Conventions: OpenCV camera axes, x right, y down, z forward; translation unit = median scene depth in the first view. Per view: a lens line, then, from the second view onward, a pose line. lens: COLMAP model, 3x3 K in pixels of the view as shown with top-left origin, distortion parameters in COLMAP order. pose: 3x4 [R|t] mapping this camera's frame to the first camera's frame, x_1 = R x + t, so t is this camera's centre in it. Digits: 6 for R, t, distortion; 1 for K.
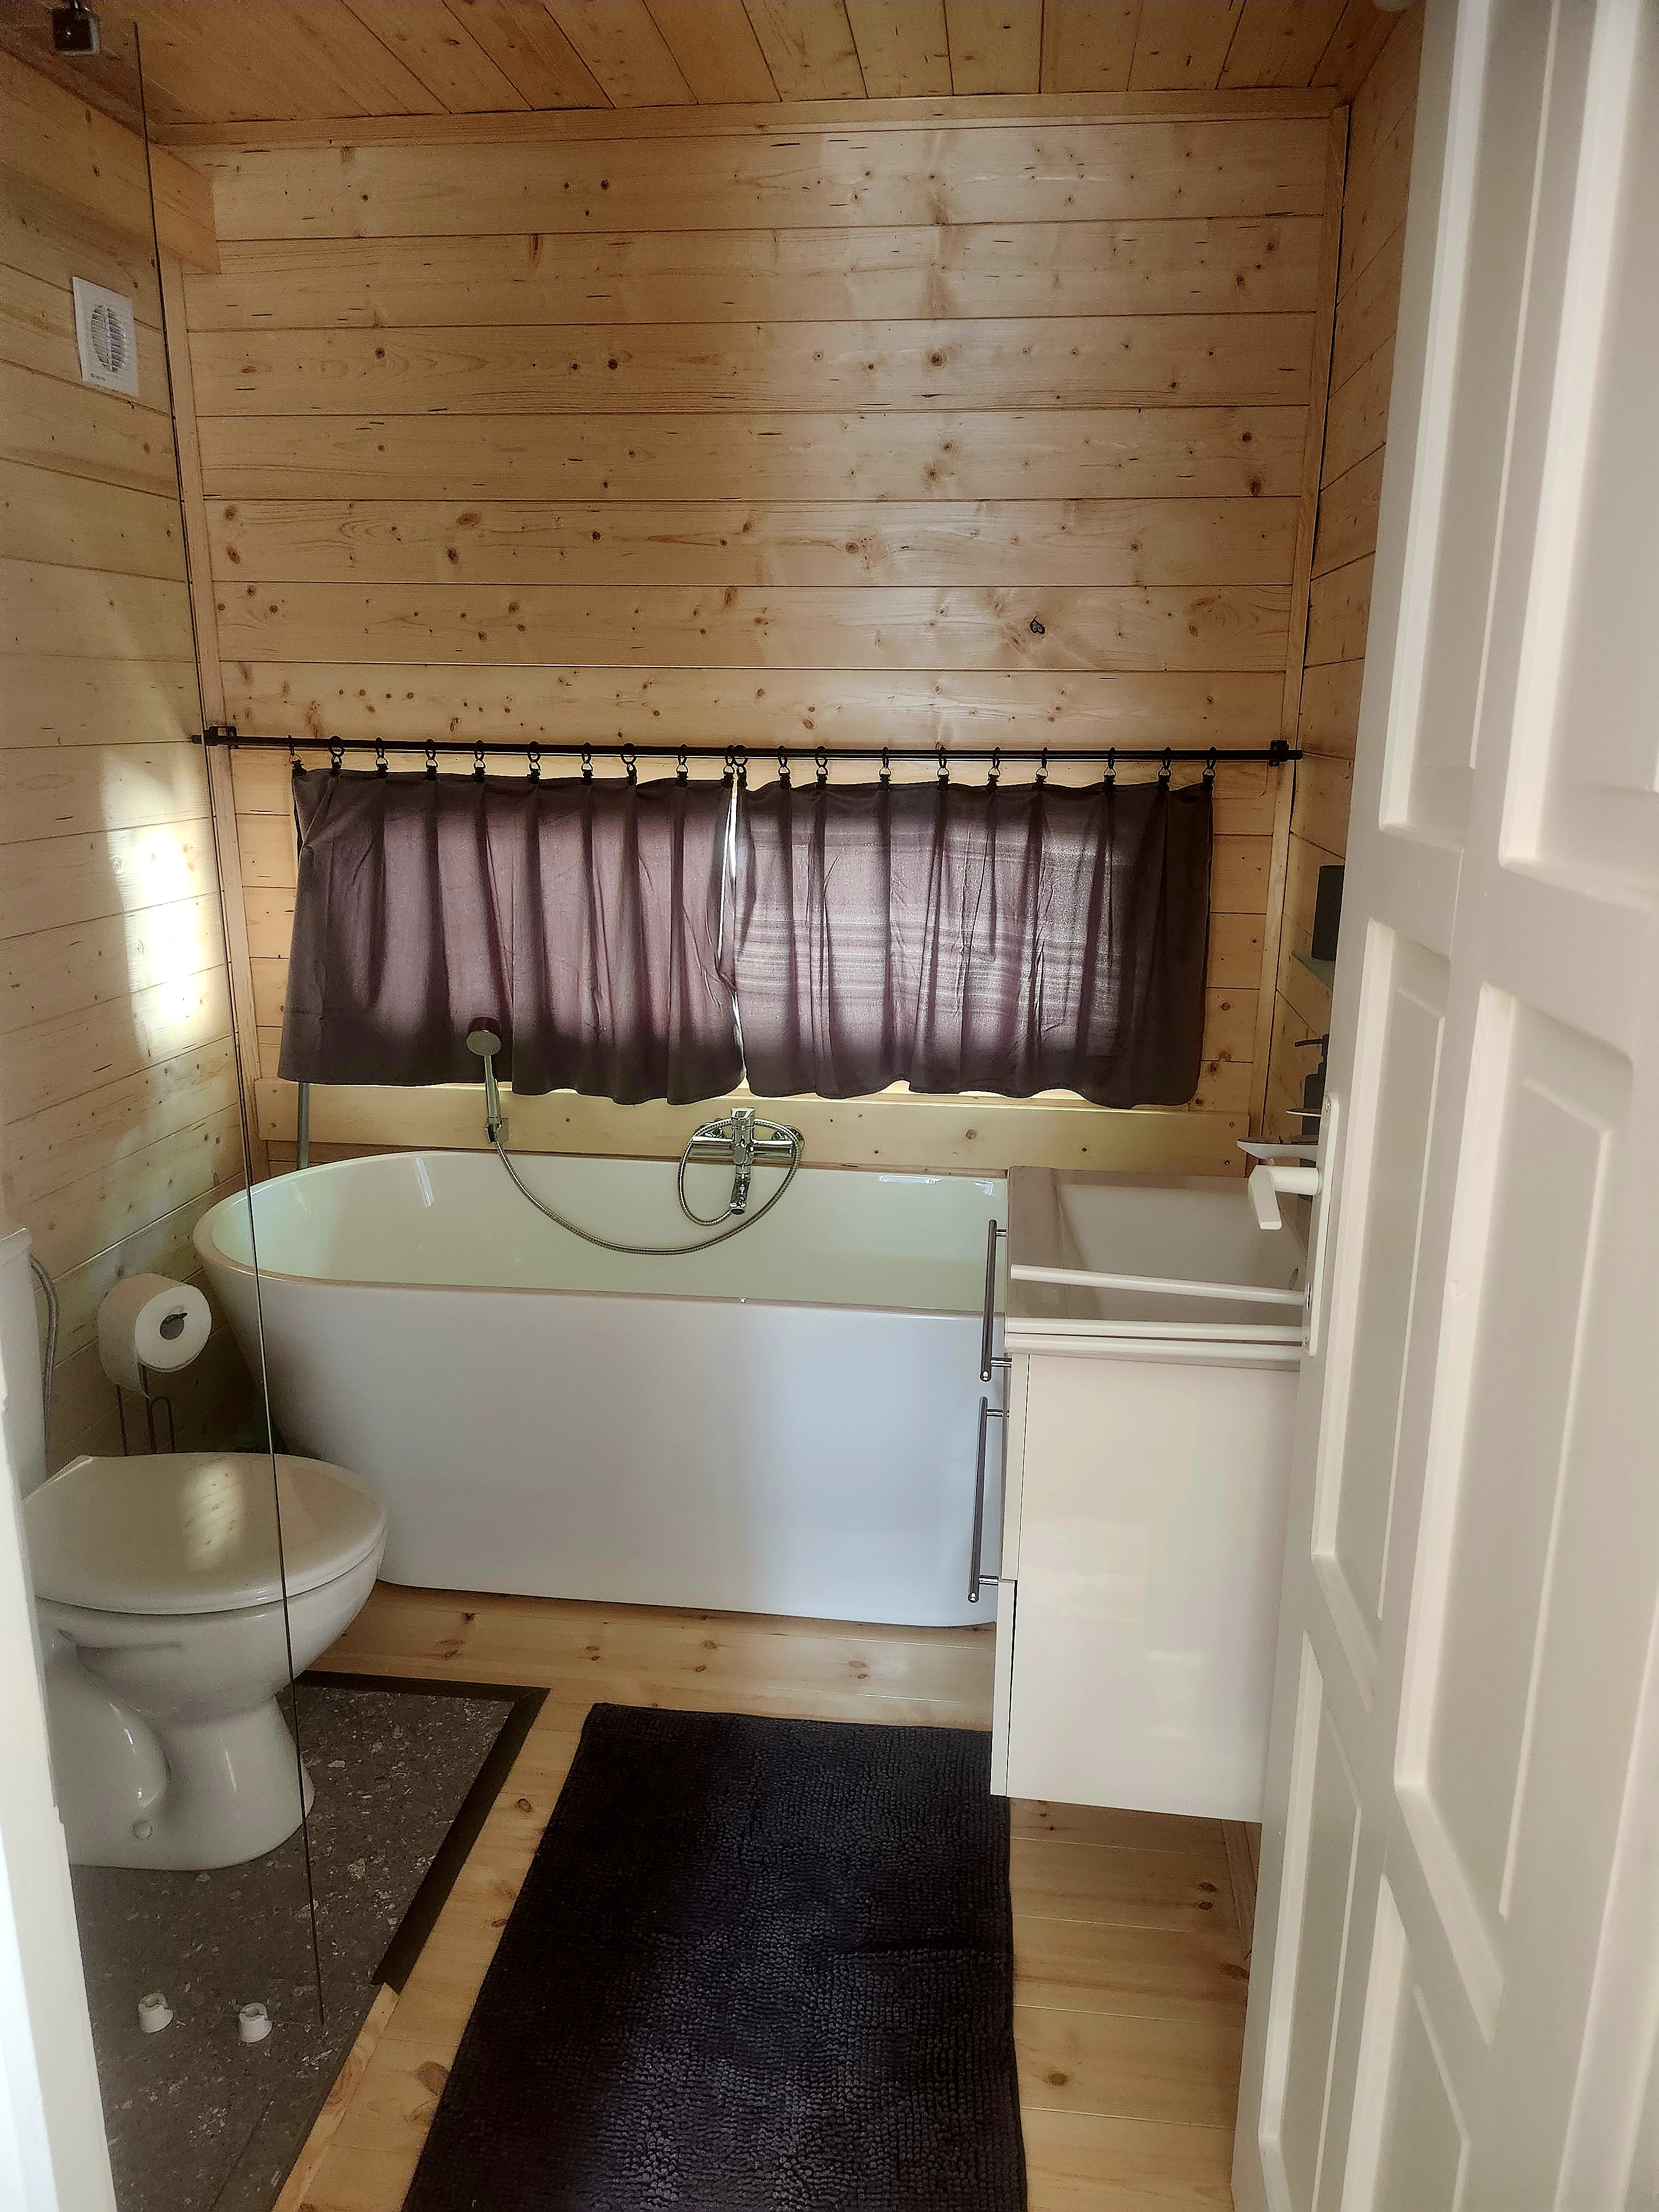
lens RADIAL K [[1542.1, 0, 836.9], [0, 1542.1, 1116.7], [0, 0, 1]] dist [0.058015, -0.061333]
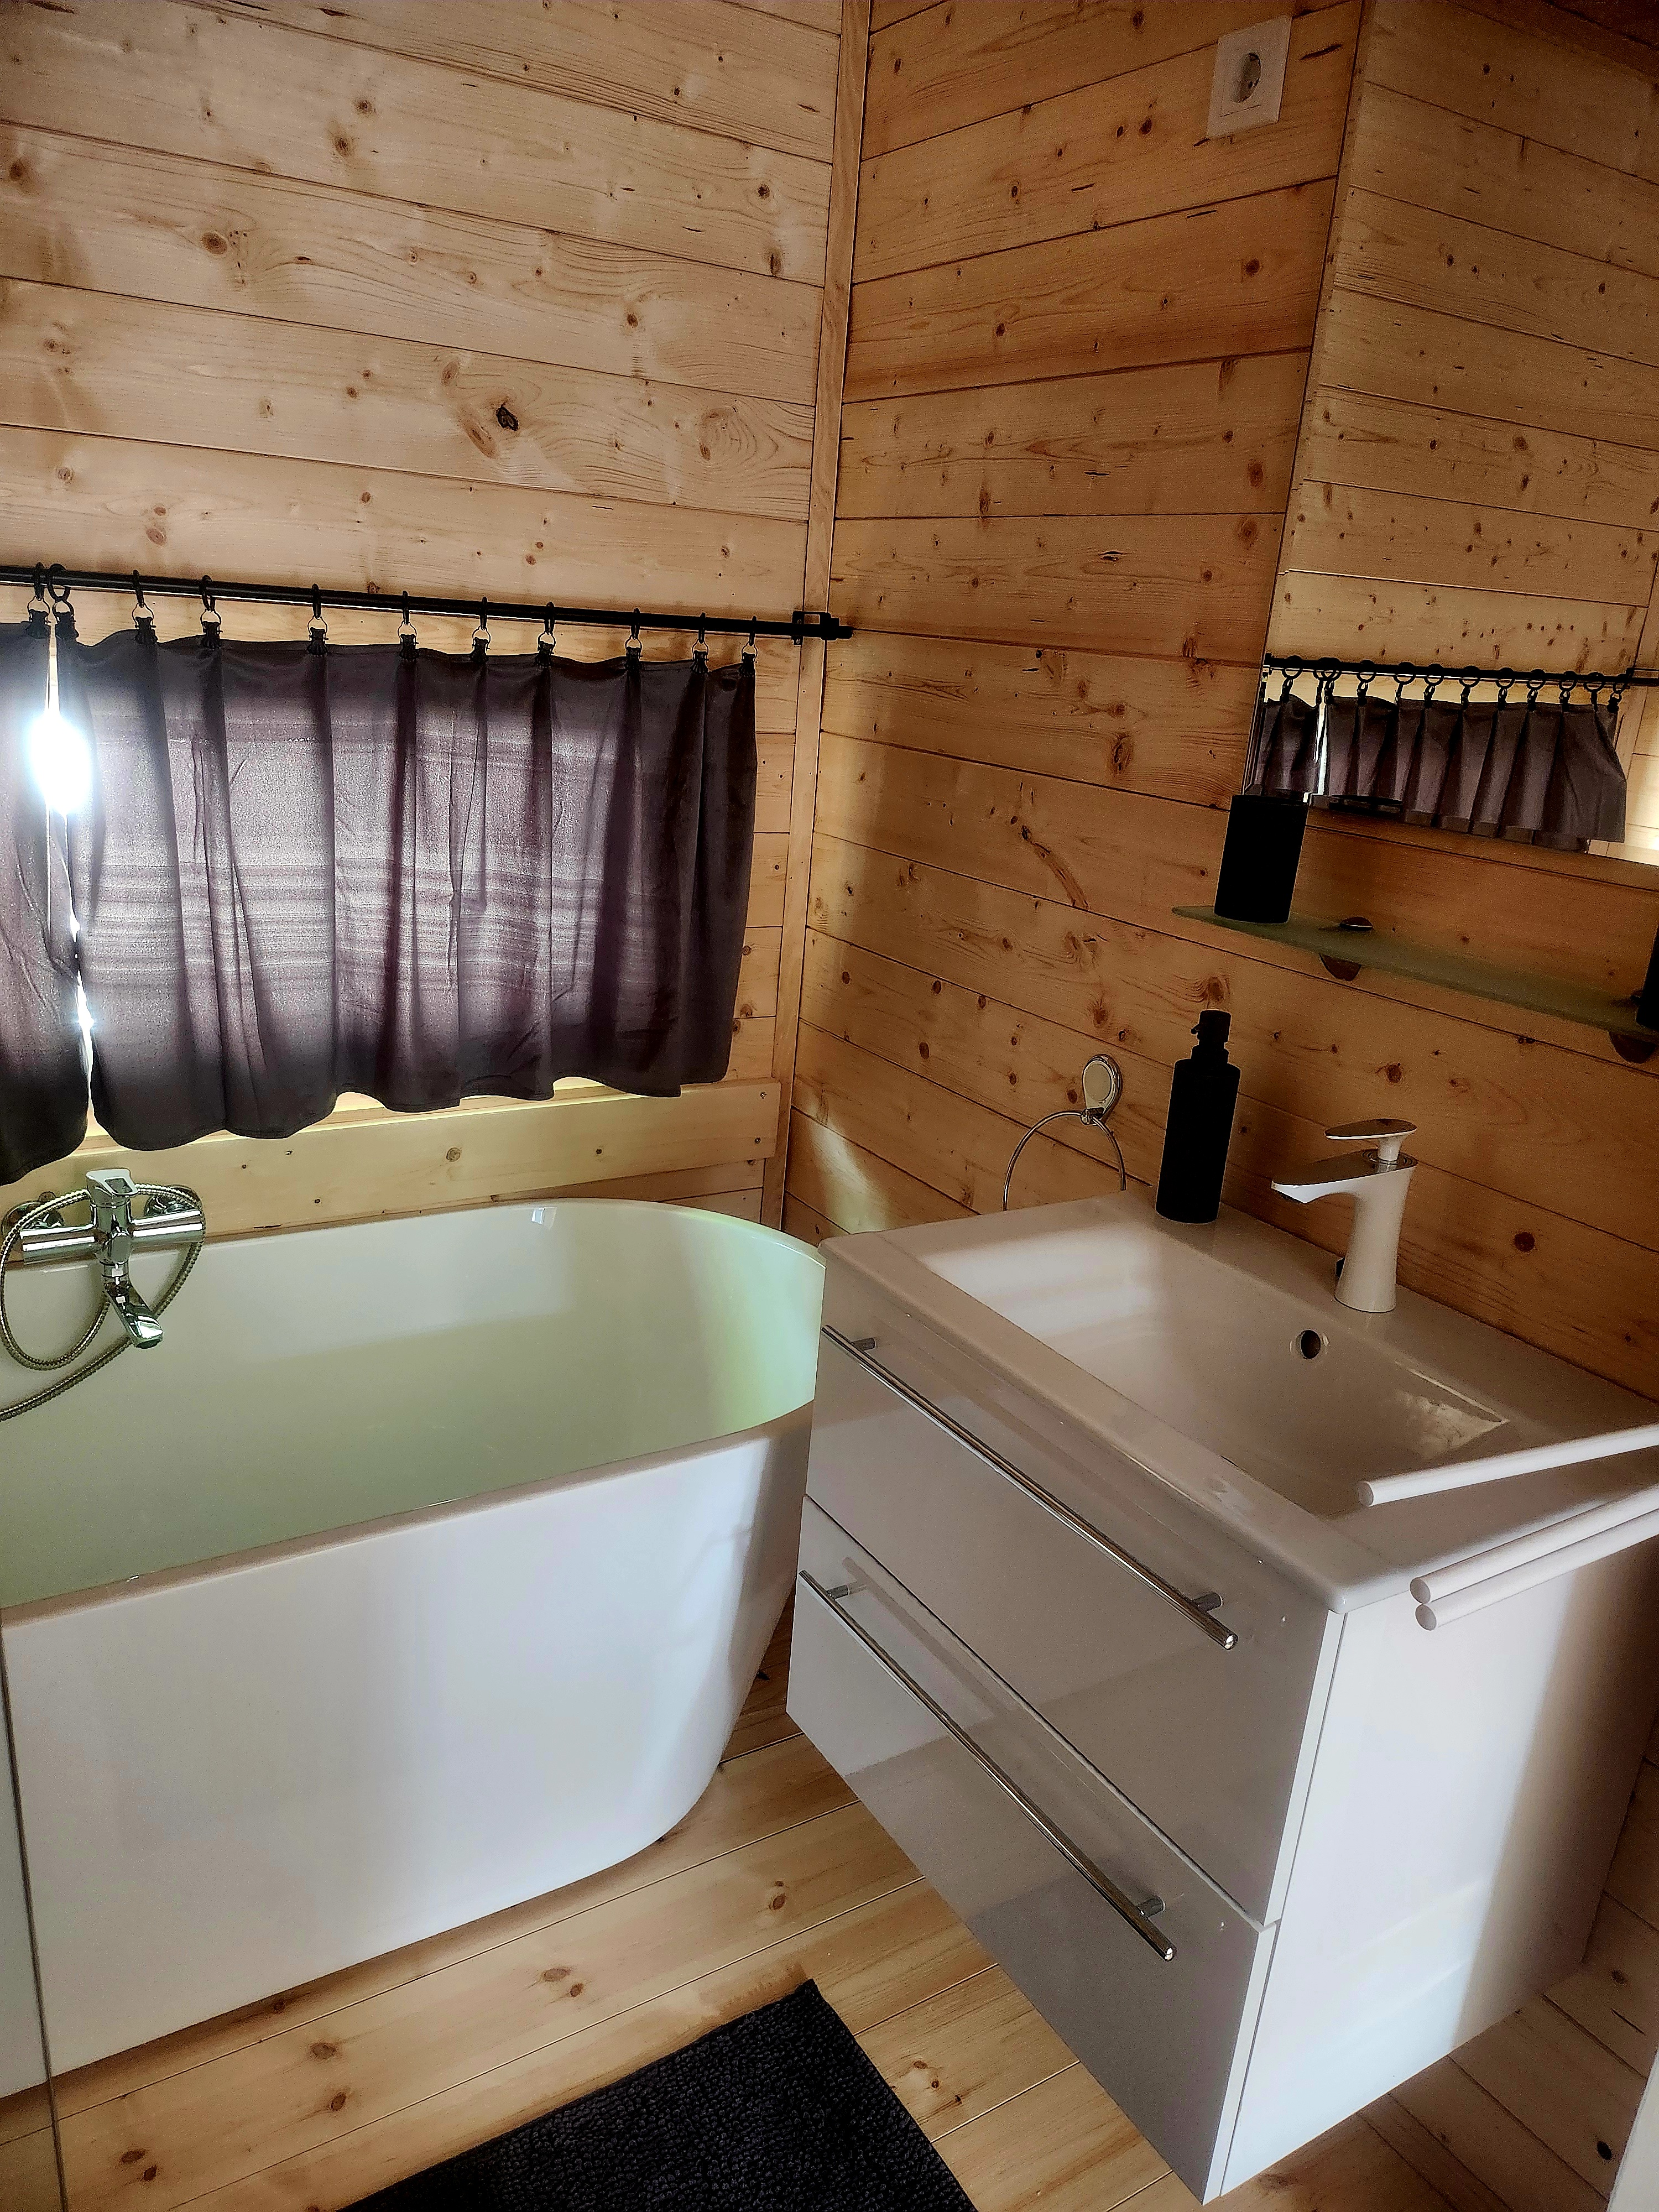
lens RADIAL K [[1576.3, 0, 824.0], [0, 1576.3, 1131.3], [0, 0, 1]] dist [0.067456, -0.068353]
pose [[0.781342, -0.146534, 0.606657, -0.231266], [0.088525, 0.988239, 0.124687, -0.078690], [-0.617793, -0.043719, 0.785124, 0.339662]]
